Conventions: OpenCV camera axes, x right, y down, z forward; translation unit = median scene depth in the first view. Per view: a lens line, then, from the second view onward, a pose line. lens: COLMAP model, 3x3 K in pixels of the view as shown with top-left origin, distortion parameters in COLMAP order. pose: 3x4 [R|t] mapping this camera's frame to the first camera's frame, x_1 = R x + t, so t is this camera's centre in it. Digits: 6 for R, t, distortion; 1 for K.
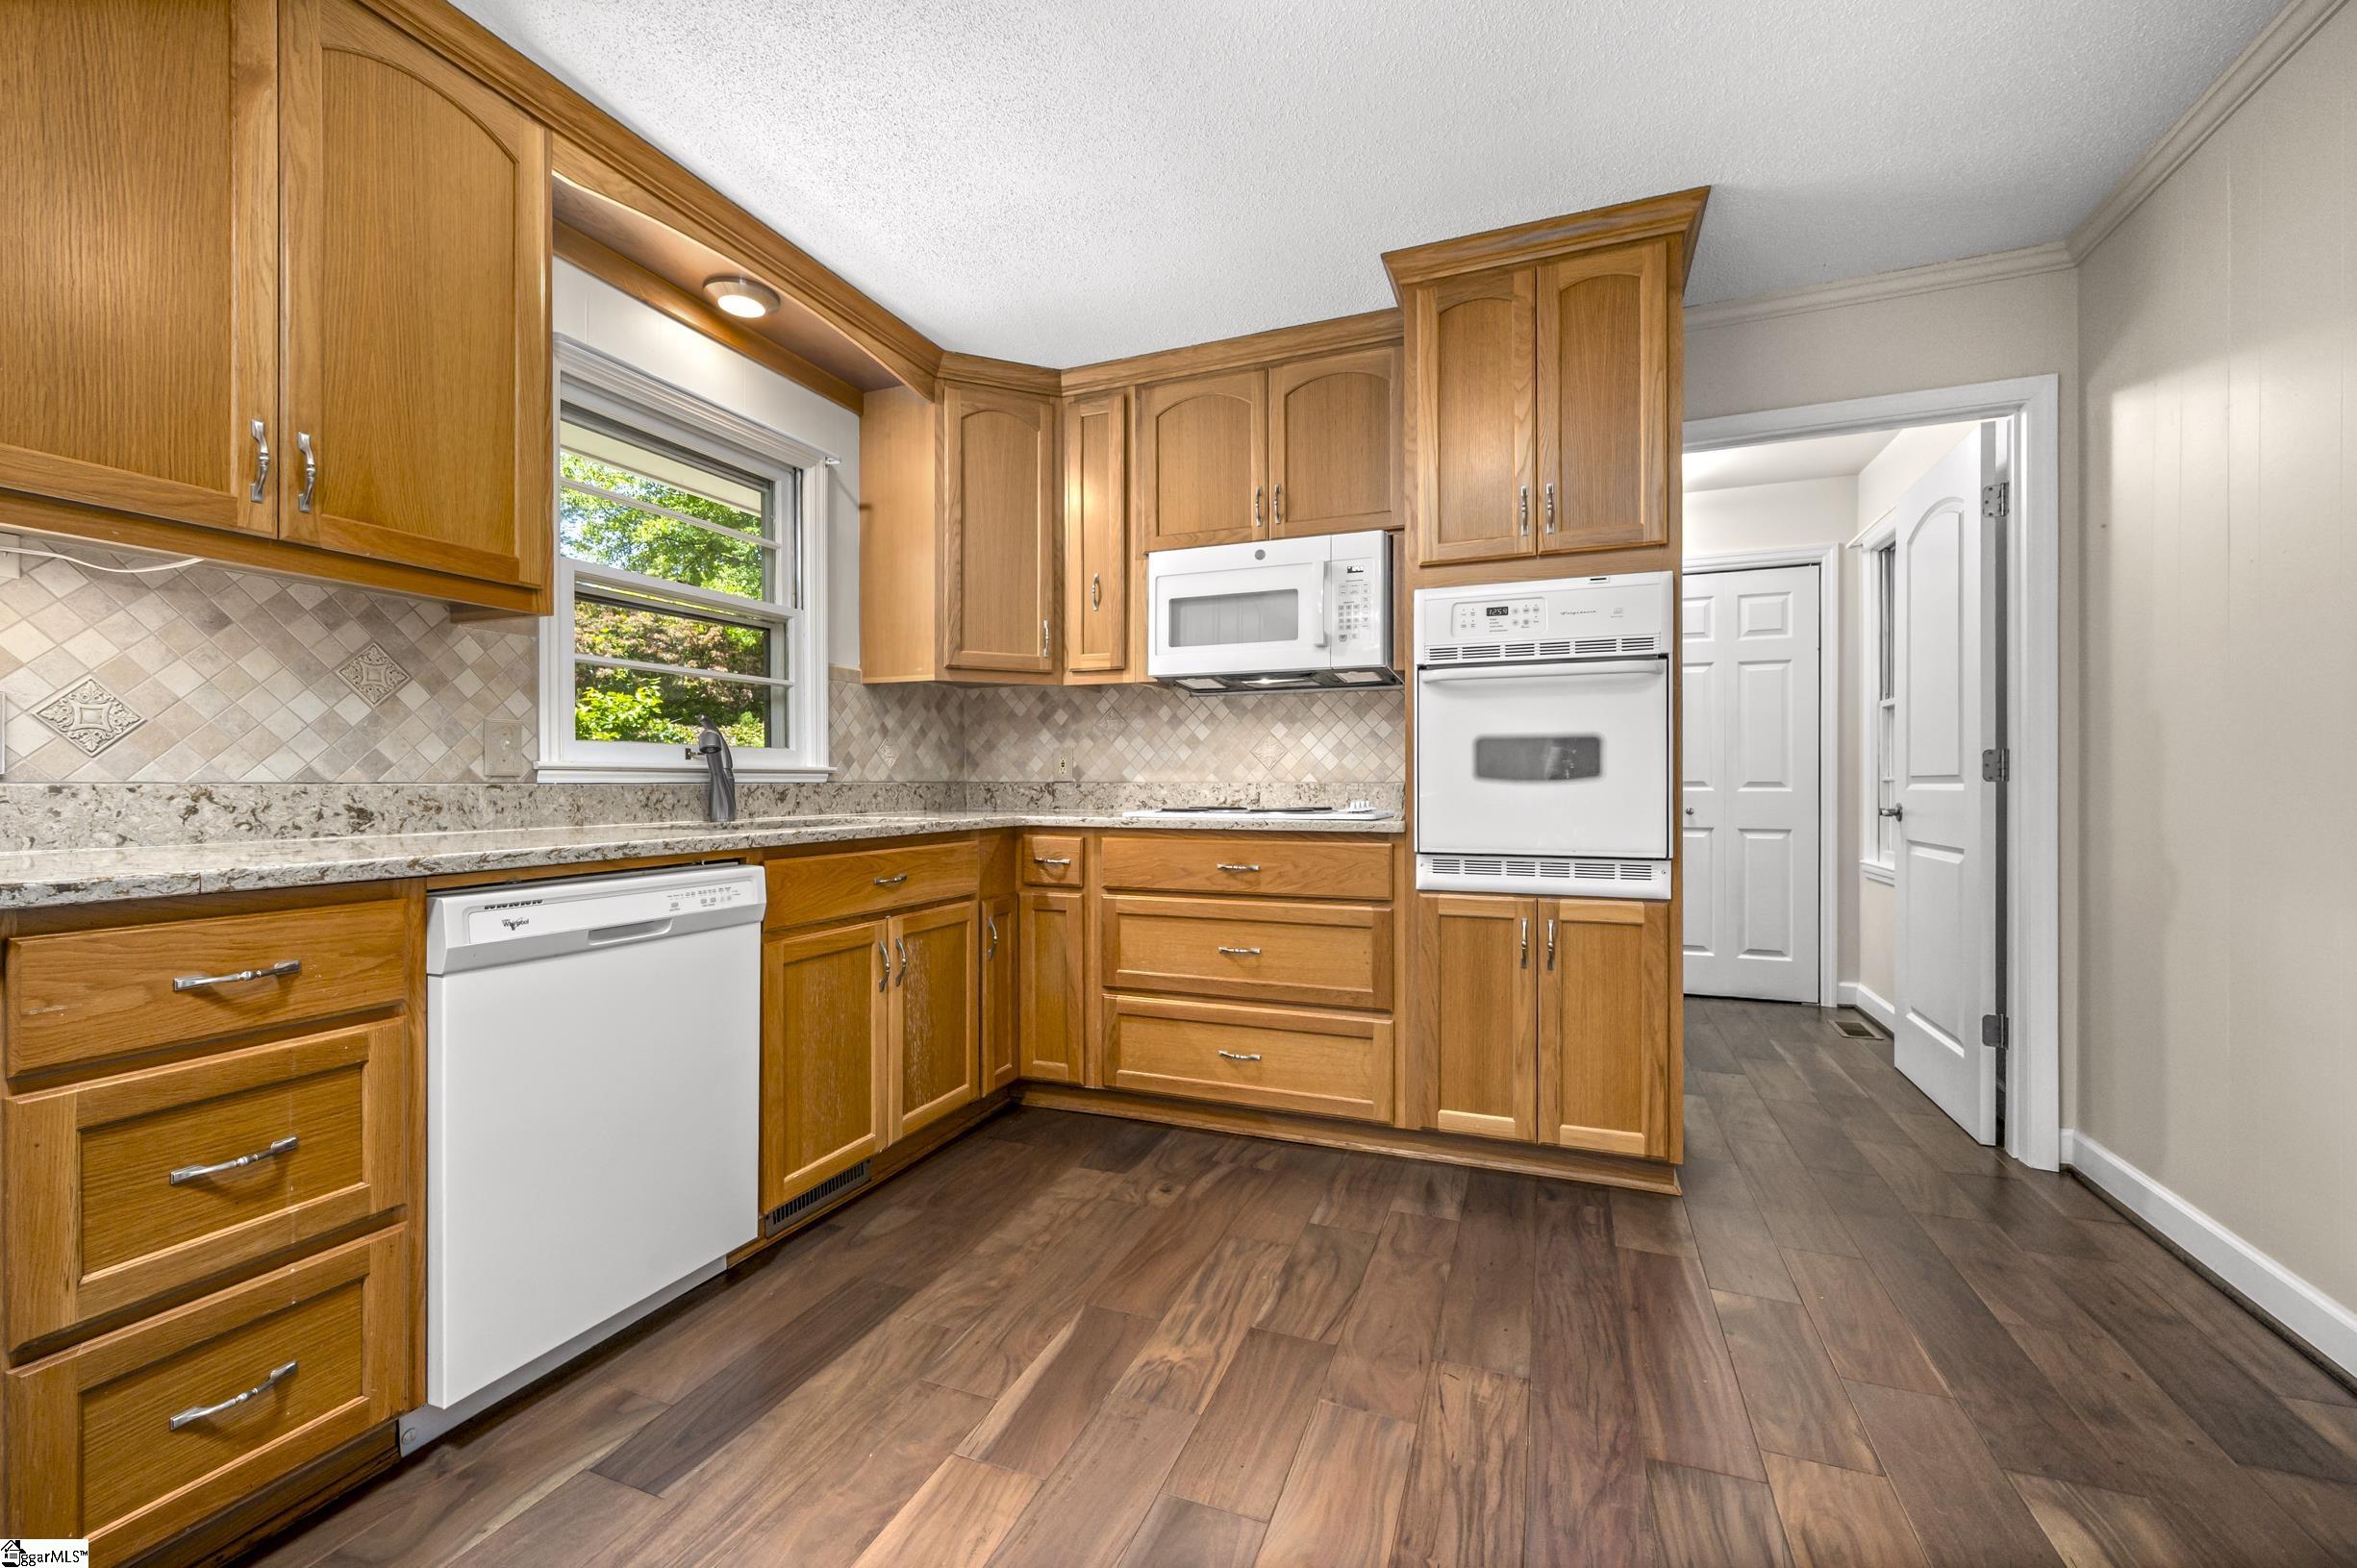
lens RADIAL K [[947.5, 0, 1178.5], [0, 947.5, 784.0], [0, 0, 1]] dist [0.000650, -0.000035]
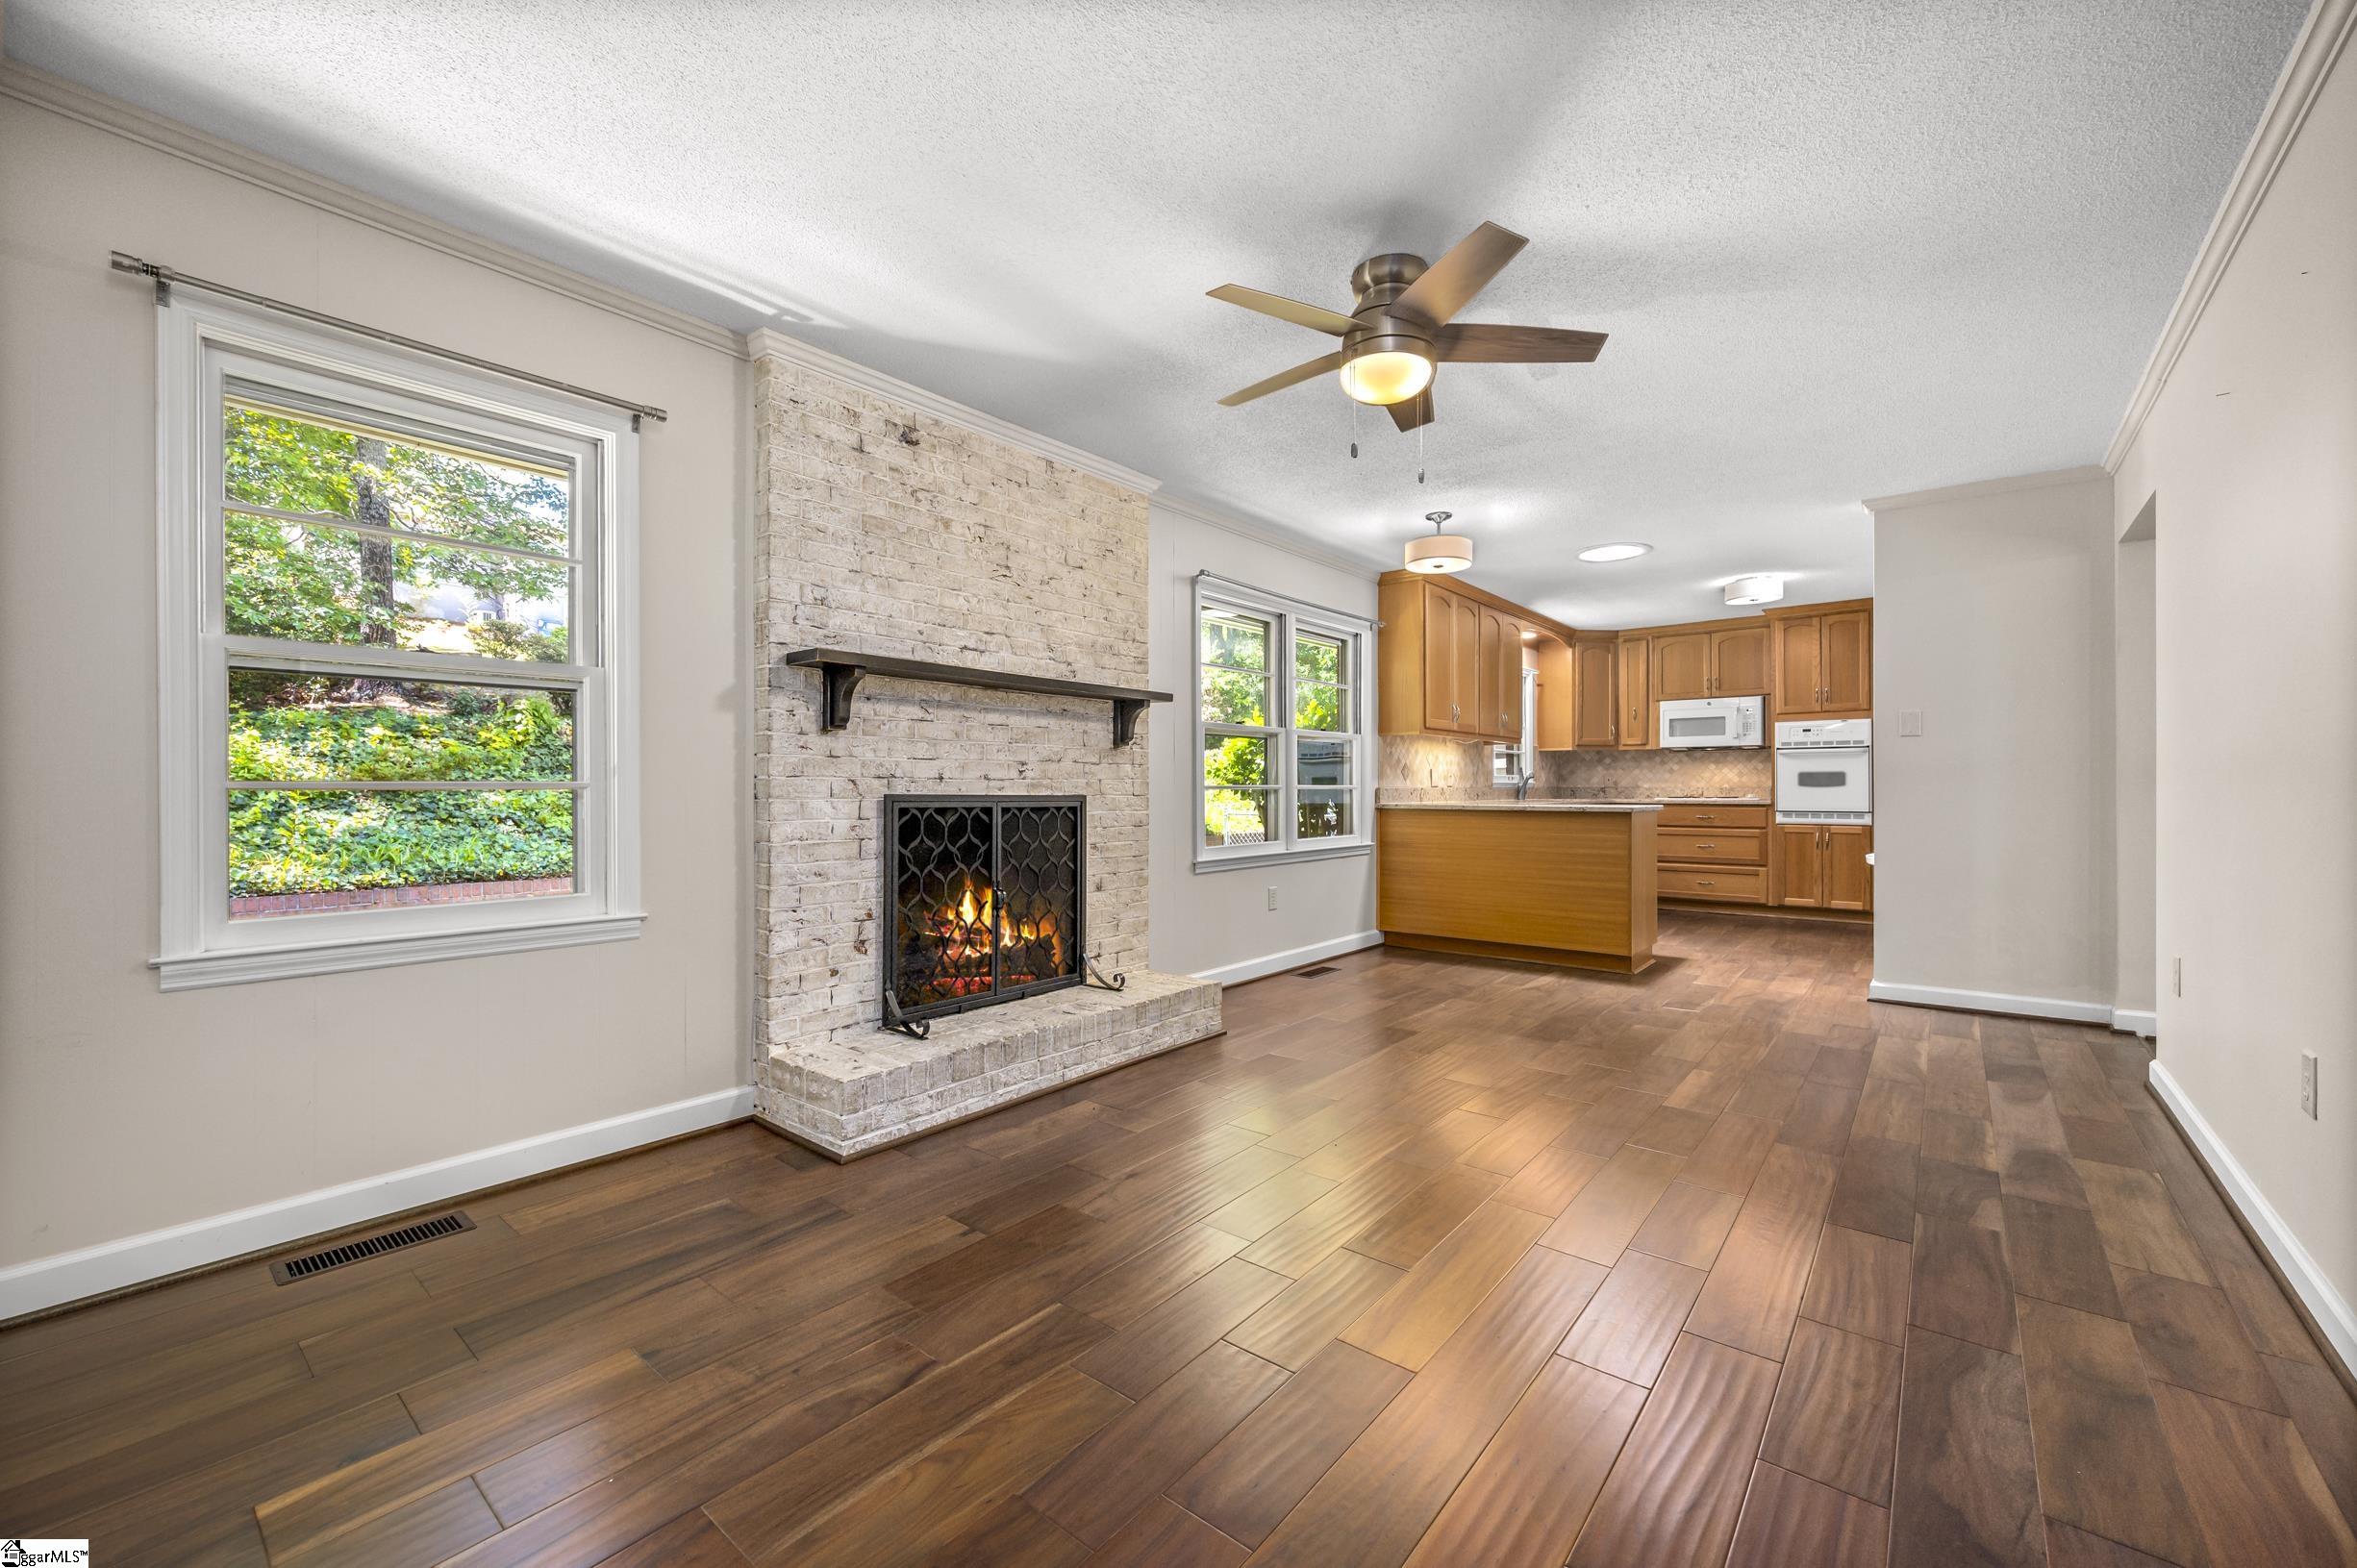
lens RADIAL K [[947.5, 0, 1178.5], [0, 947.5, 784.0], [0, 0, 1]] dist [0.000650, -0.000035]
pose [[0.955688, -0.001262, -0.294380, -0.699466], [-0.000274, 0.999987, -0.005177, 0.003978], [0.294383, 0.005028, 0.955674, -2.516632]]
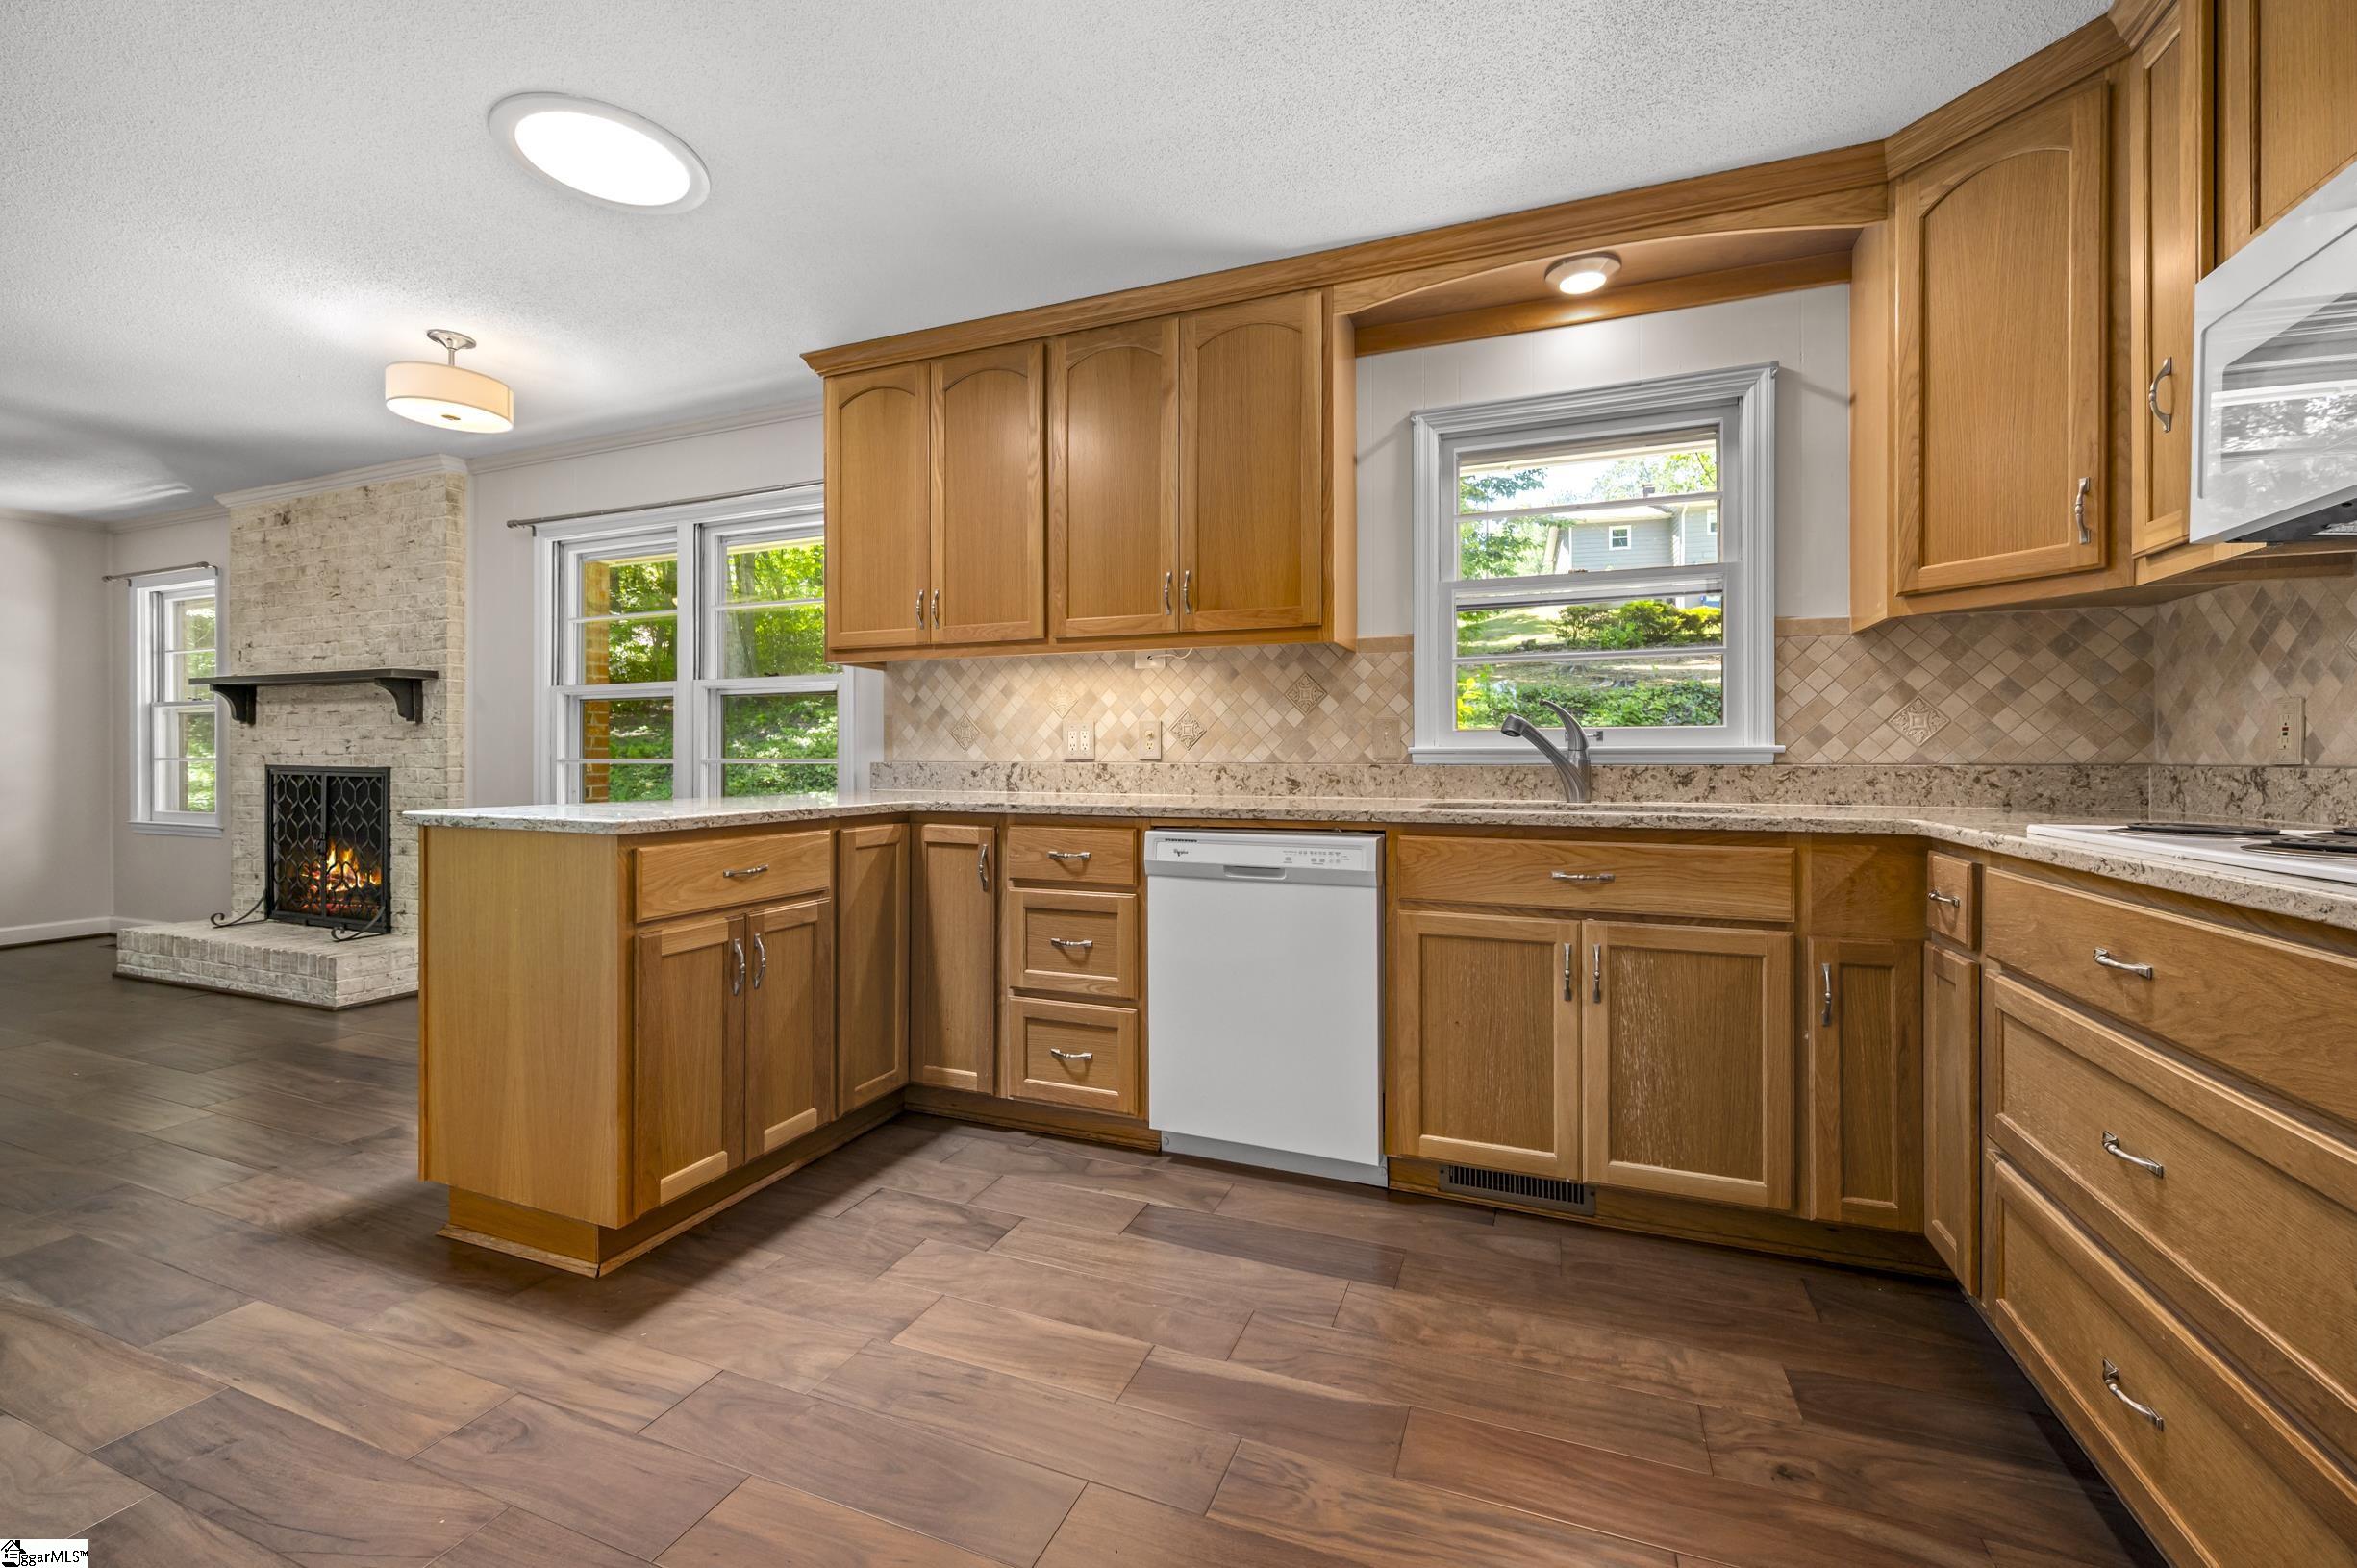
lens RADIAL K [[942.3, 0, 1191.1], [0, 942.3, 757.0], [0, 0, 1]] dist [0.000136, -0.000051]
pose [[0.011852, -0.001973, -0.999928, 0.556521], [-0.002664, 0.999994, -0.002004, -0.006216], [0.999926, 0.002688, 0.011847, 0.626567]]
